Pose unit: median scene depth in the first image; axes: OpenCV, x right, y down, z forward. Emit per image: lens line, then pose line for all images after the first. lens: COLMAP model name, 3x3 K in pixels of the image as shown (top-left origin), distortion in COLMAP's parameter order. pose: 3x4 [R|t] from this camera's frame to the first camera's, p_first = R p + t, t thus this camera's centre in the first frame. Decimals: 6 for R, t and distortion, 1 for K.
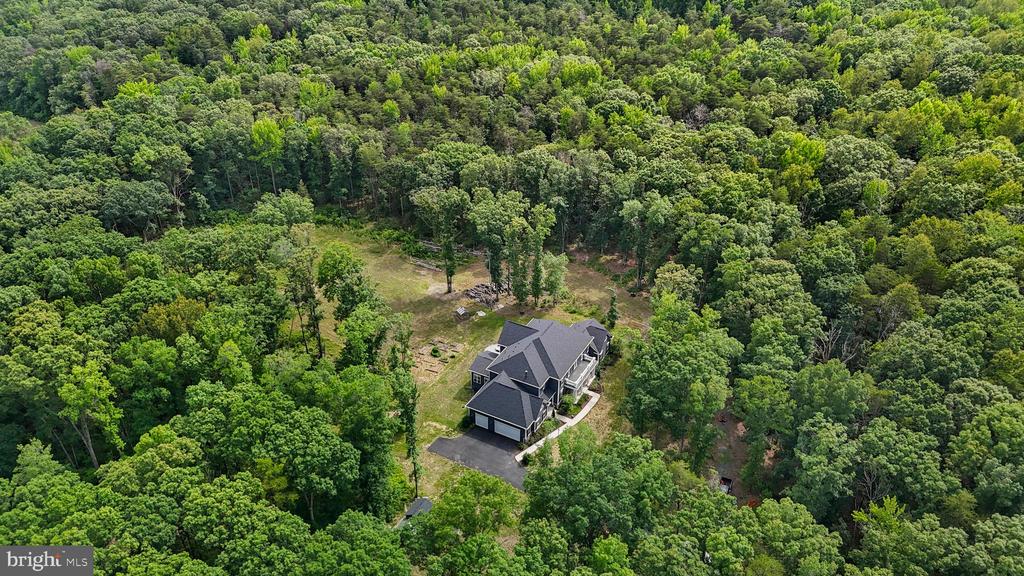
lens RADIAL K [[795.9, 0, 512.0], [0, 795.9, 288.0], [0, 0, 1]] dist [0.066428, -0.060217]
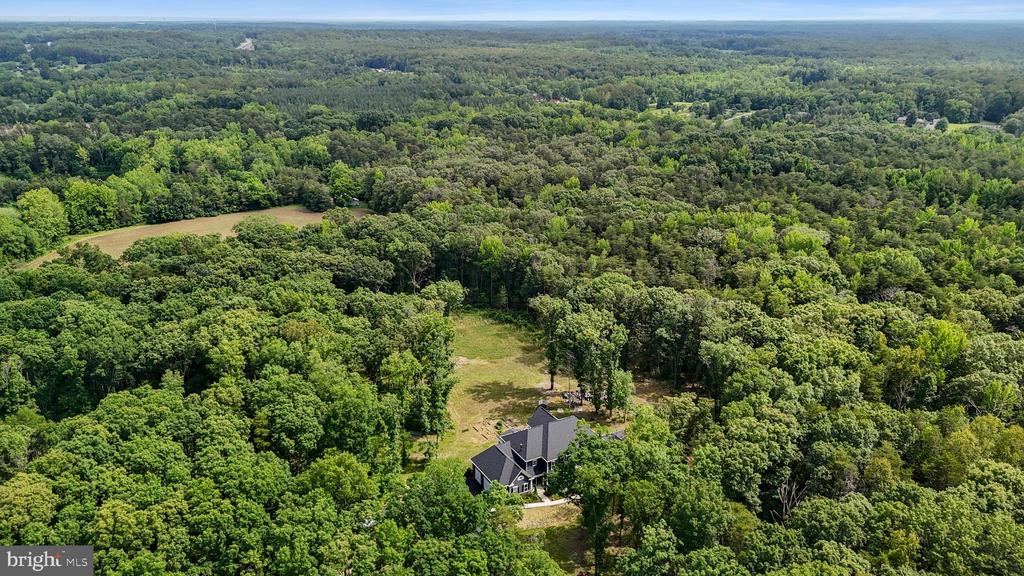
lens RADIAL K [[795.9, 0, 512.0], [0, 795.9, 288.0], [0, 0, 1]] dist [0.066428, -0.060217]
pose [[0.830907, 0.164902, -0.531415, 0.472893], [-0.277221, 0.950783, -0.138421, 0.041793], [0.482434, 0.262335, 0.835726, -0.032807]]
